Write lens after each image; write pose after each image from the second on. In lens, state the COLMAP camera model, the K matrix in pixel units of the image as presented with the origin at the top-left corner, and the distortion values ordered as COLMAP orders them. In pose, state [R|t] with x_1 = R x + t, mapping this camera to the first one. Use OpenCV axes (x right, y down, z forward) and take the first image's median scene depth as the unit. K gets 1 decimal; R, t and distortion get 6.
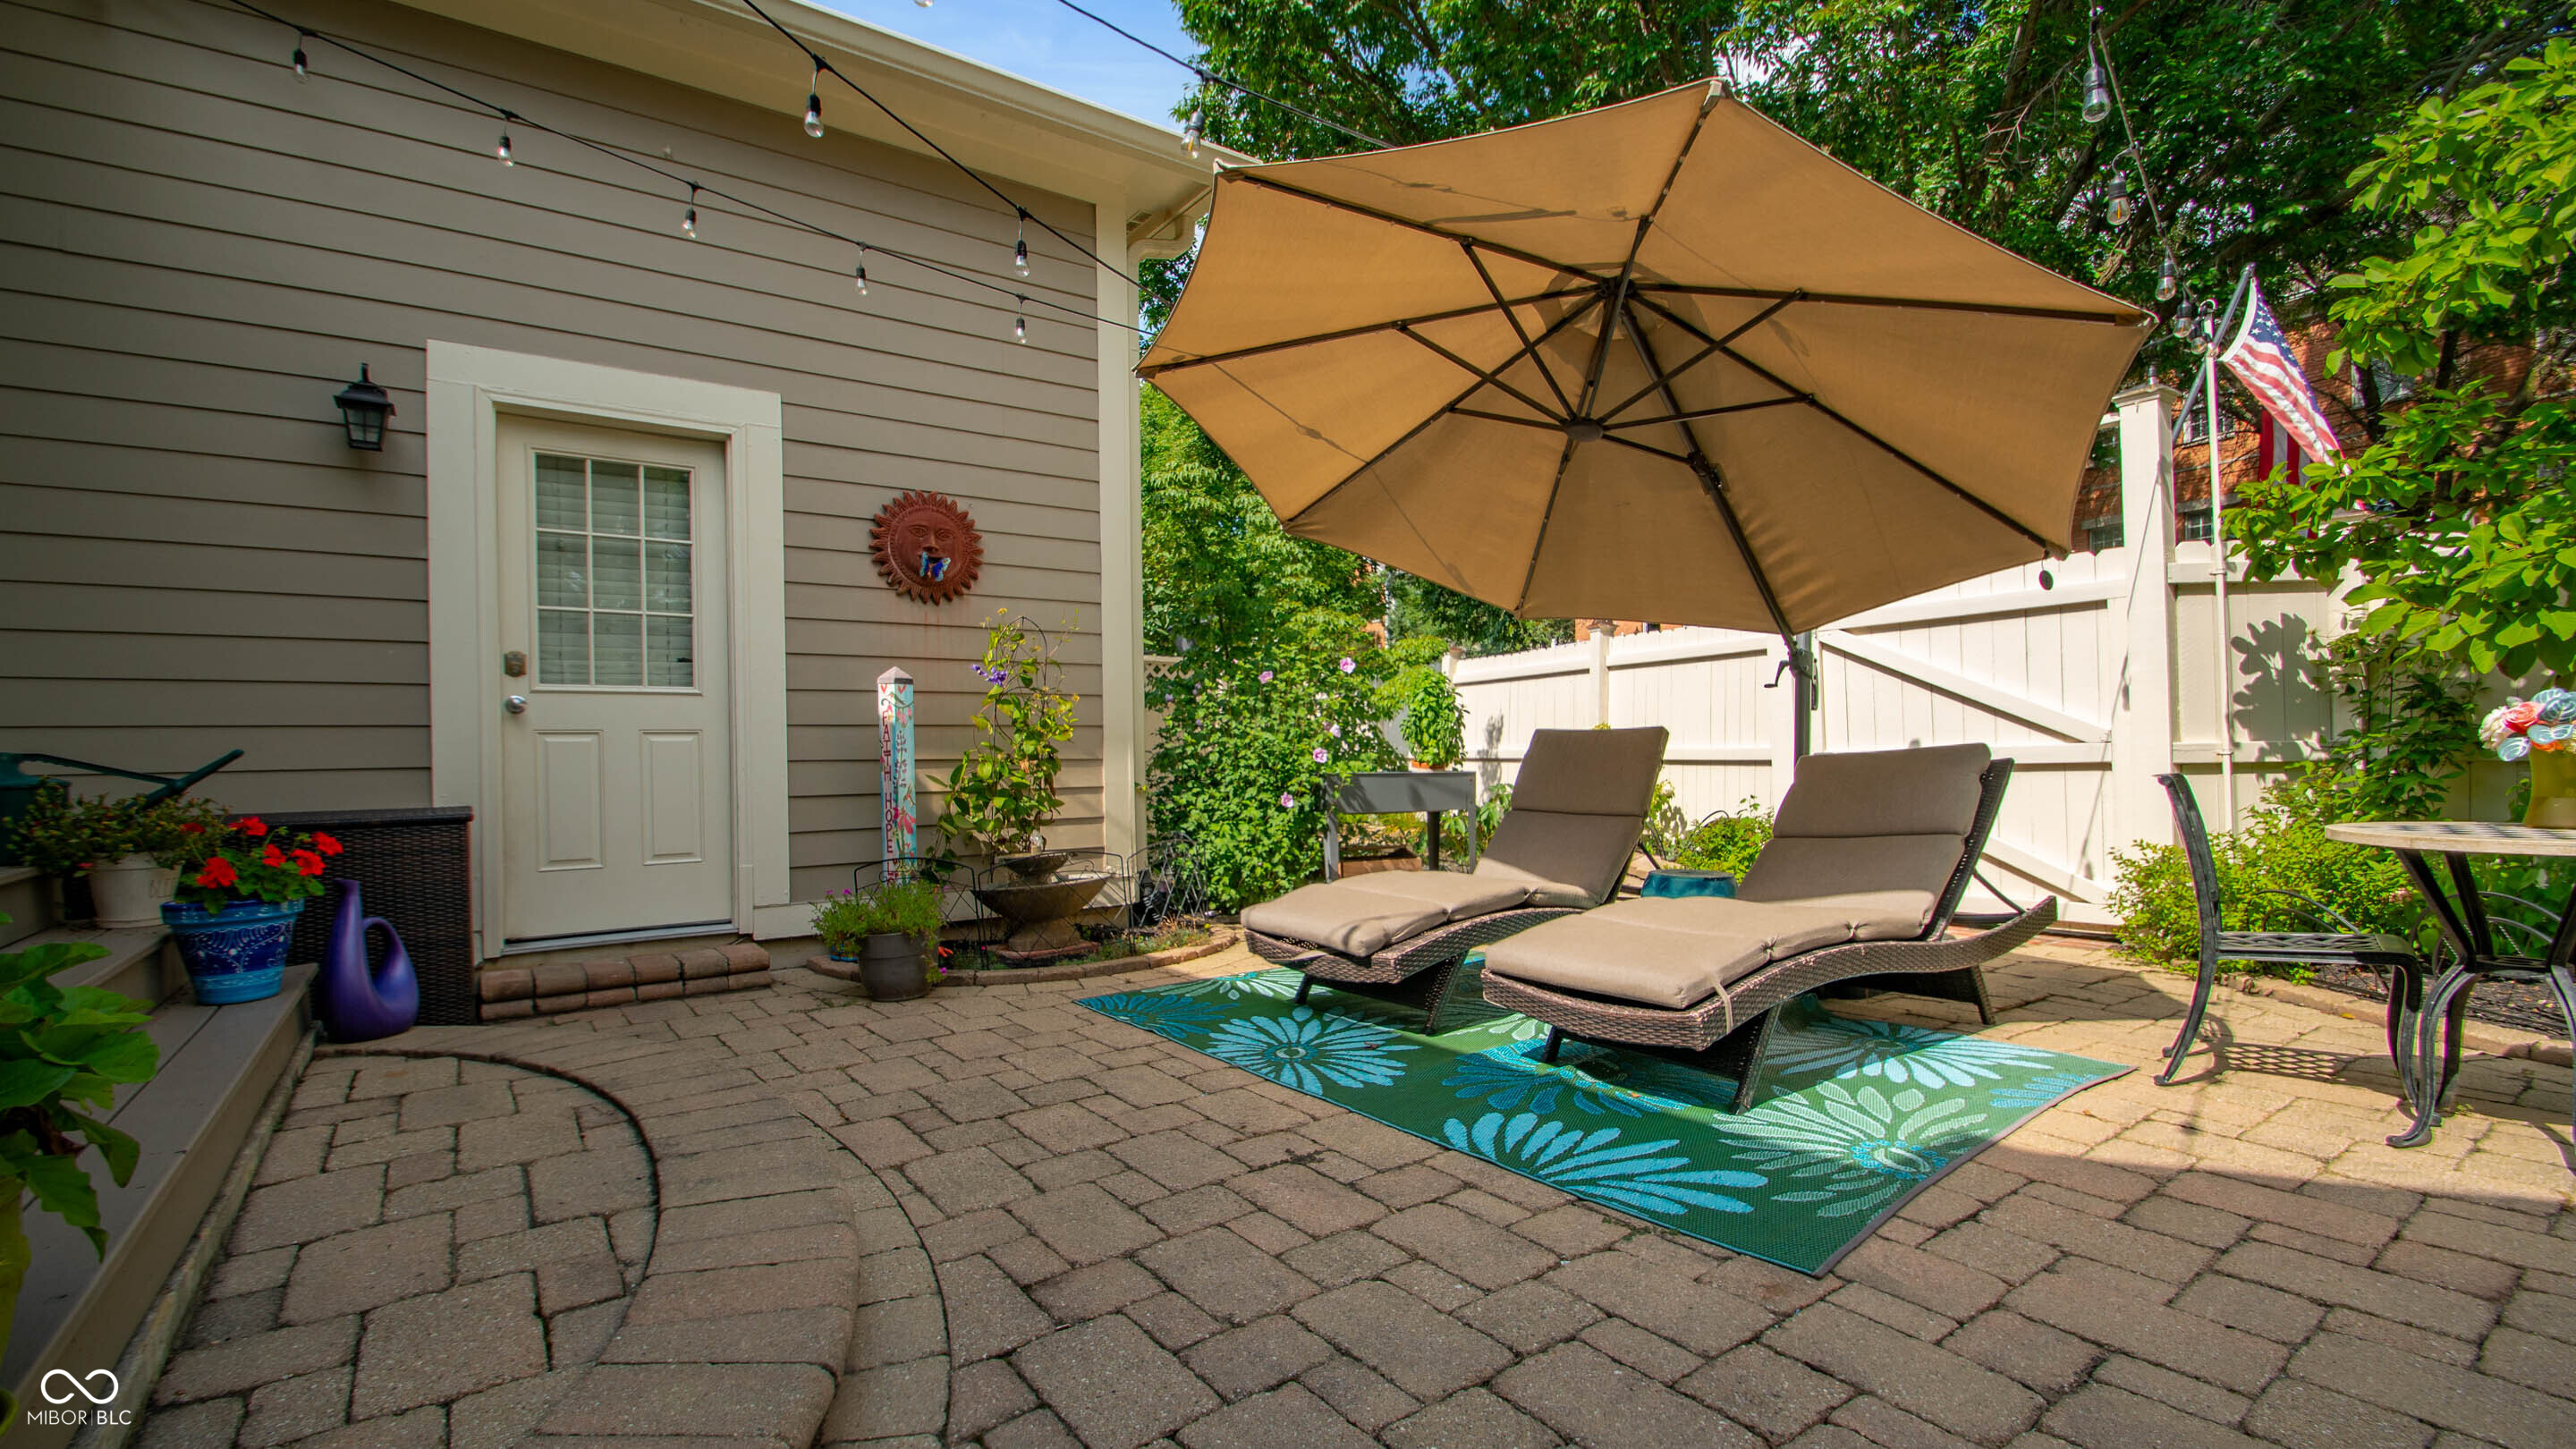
lens RADIAL K [[1173.2, 0, 1286.2], [0, 1173.2, 743.3], [0, 0, 1]] dist [0.003340, 0.000226]
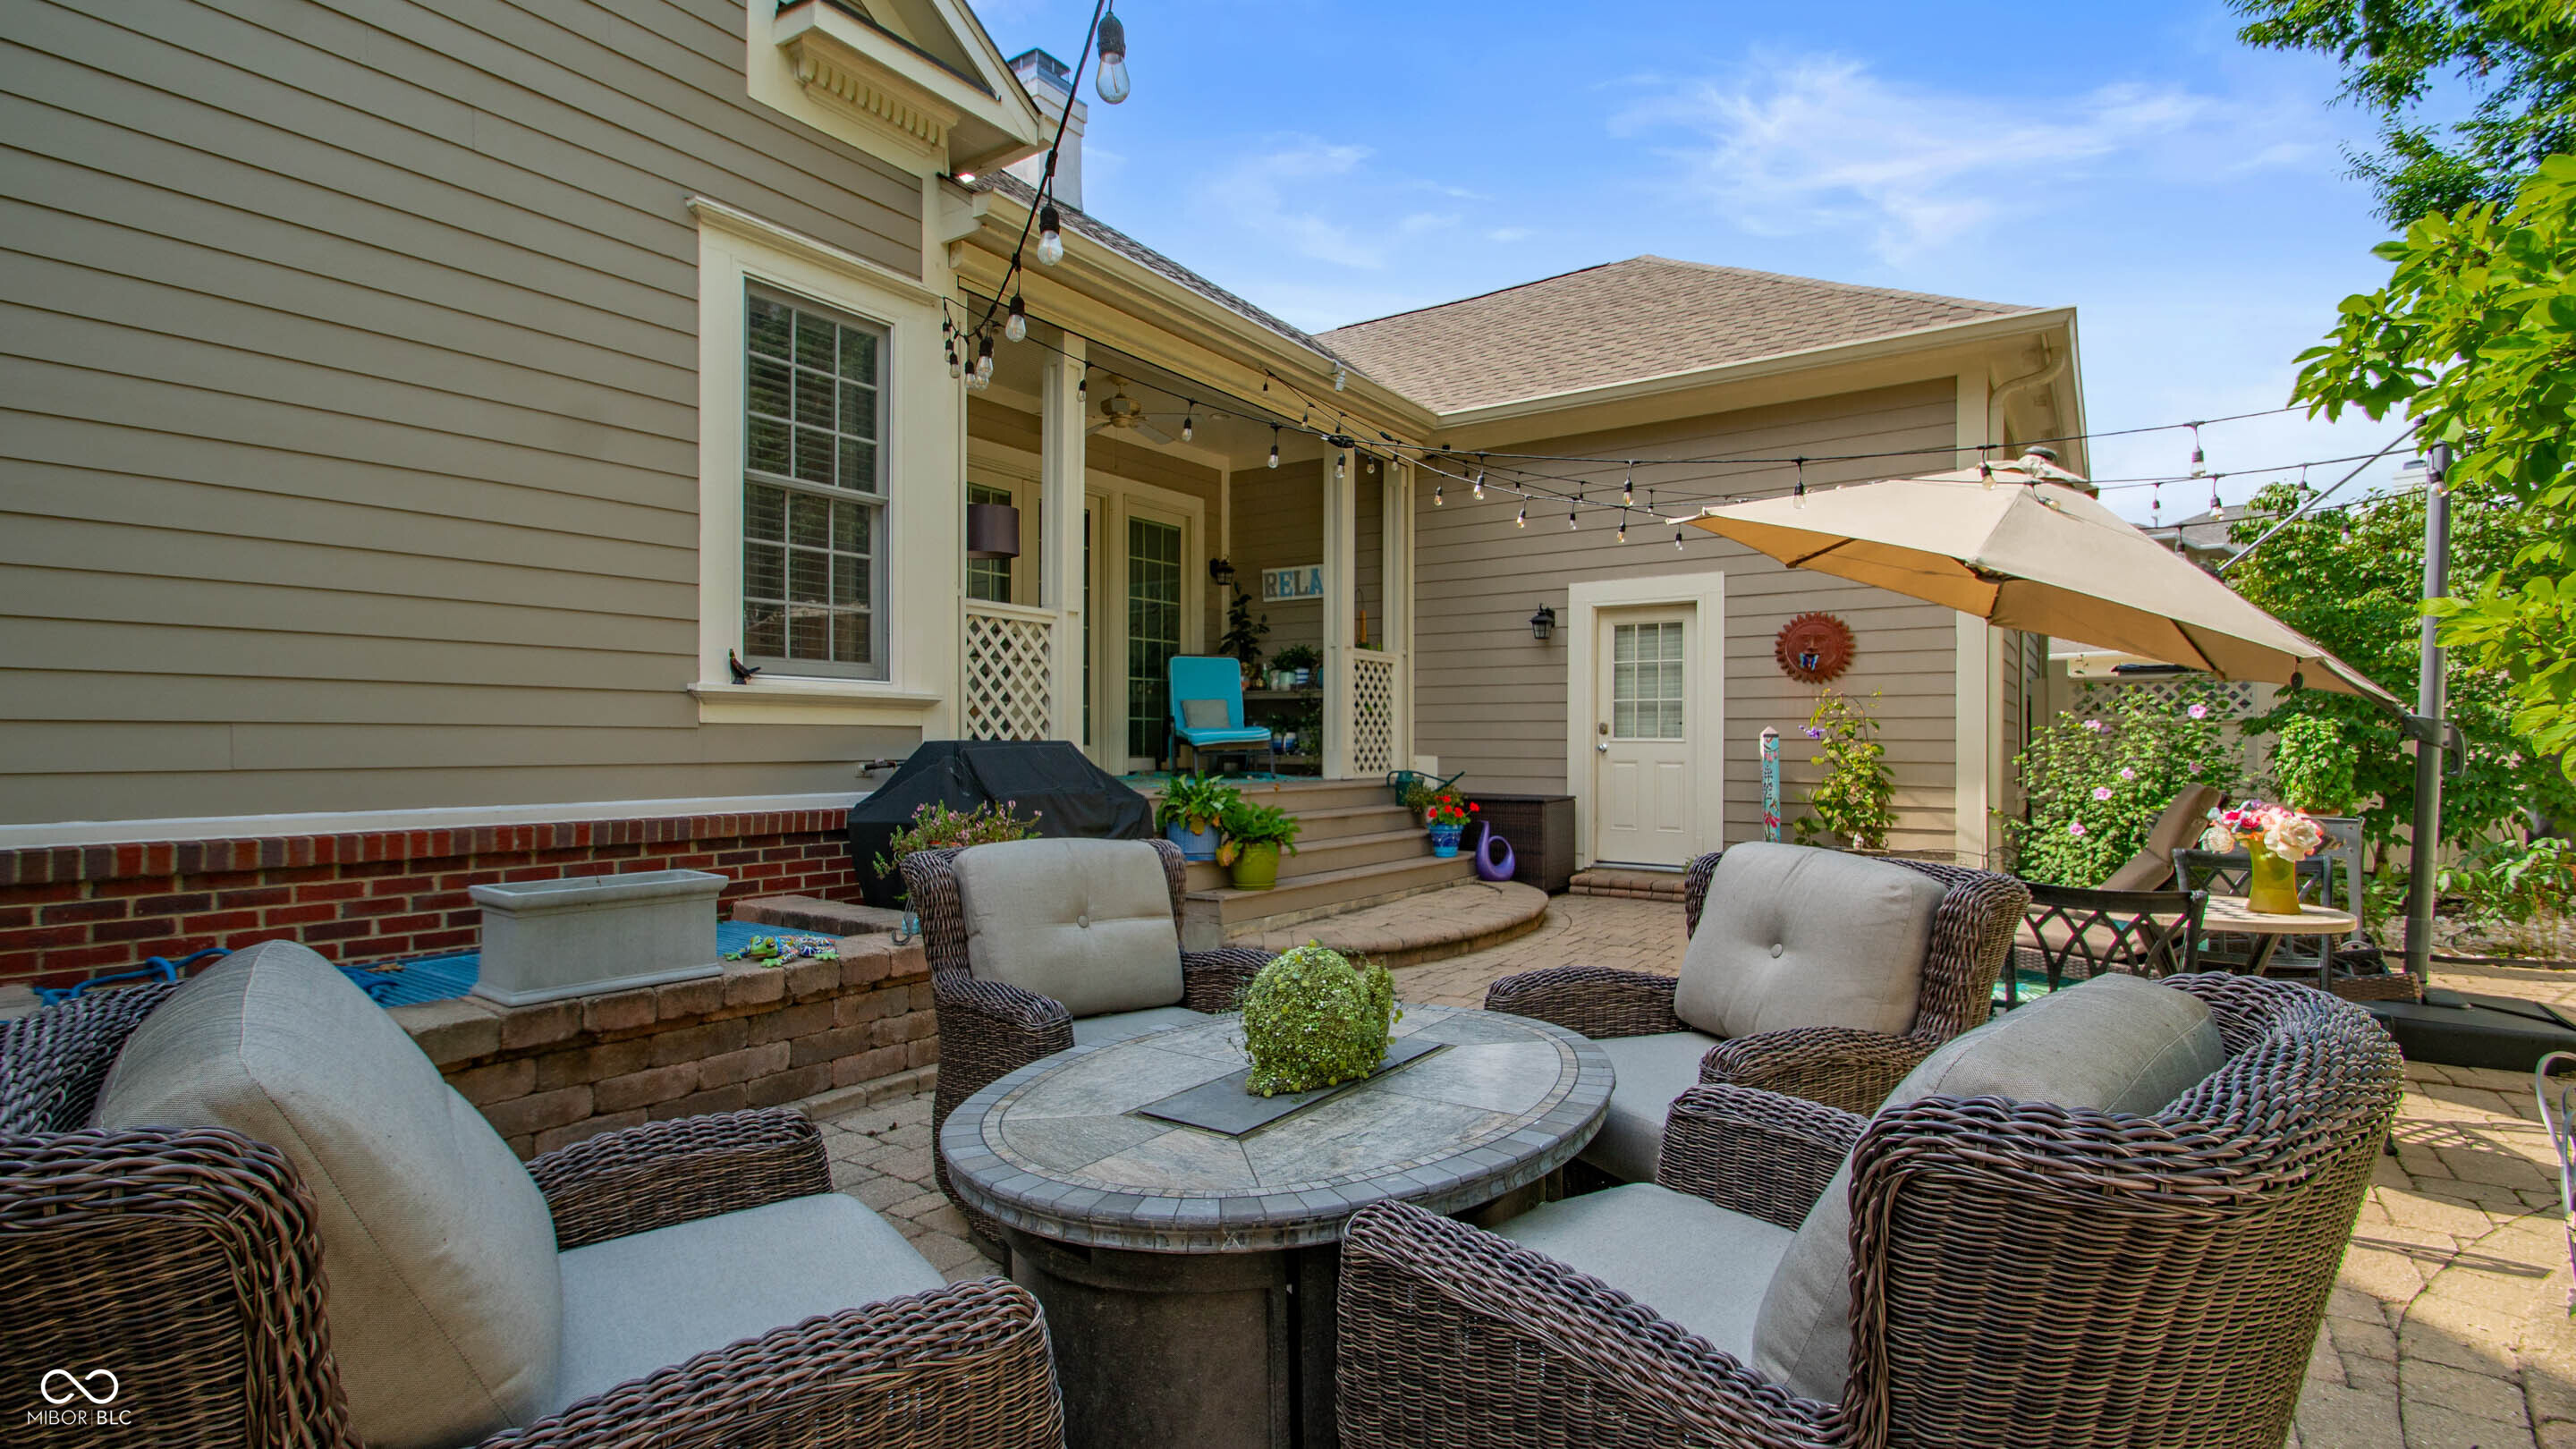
lens RADIAL K [[1173.2, 0, 1288.7], [0, 1173.2, 735.7], [0, 0, 1]] dist [0.003340, 0.000226]
pose [[0.339122, 0.008100, -0.940707, 1.016872], [-0.005951, 0.999961, 0.006464, -0.060027], [0.940723, 0.003406, 0.339157, -0.209423]]
